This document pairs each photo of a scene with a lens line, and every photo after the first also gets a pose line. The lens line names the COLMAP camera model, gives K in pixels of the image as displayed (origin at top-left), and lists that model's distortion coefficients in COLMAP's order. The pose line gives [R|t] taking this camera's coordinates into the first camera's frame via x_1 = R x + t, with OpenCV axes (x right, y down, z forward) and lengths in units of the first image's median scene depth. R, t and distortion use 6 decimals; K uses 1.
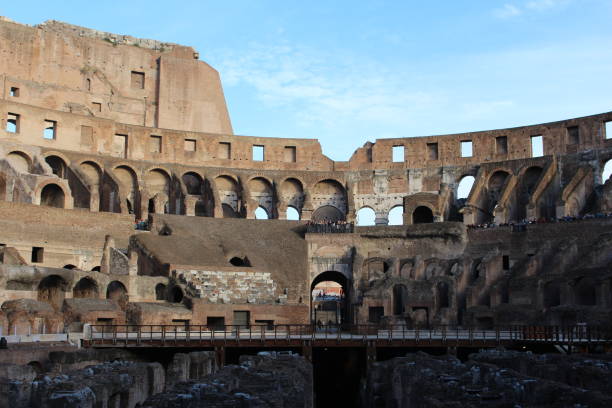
lens RADIAL K [[801.2, 0, 306.3], [0, 801.2, 201.5], [0, 0, 1]] dist [-0.061407, 0.000000]
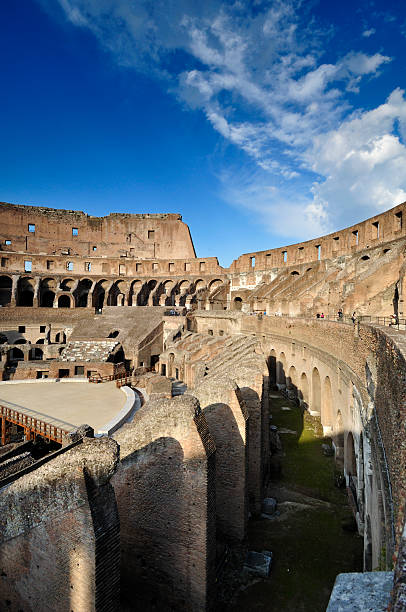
lens RADIAL K [[323.7, 0, 208.9], [0, 323.7, 303.2], [0, 0, 1]] dist [0.007670, 0.000214]
pose [[0.839559, -0.005814, -0.543237, 0.469171], [0.071472, 0.992433, 0.099838, -0.054611], [0.538547, -0.122646, 0.833622, 0.405843]]
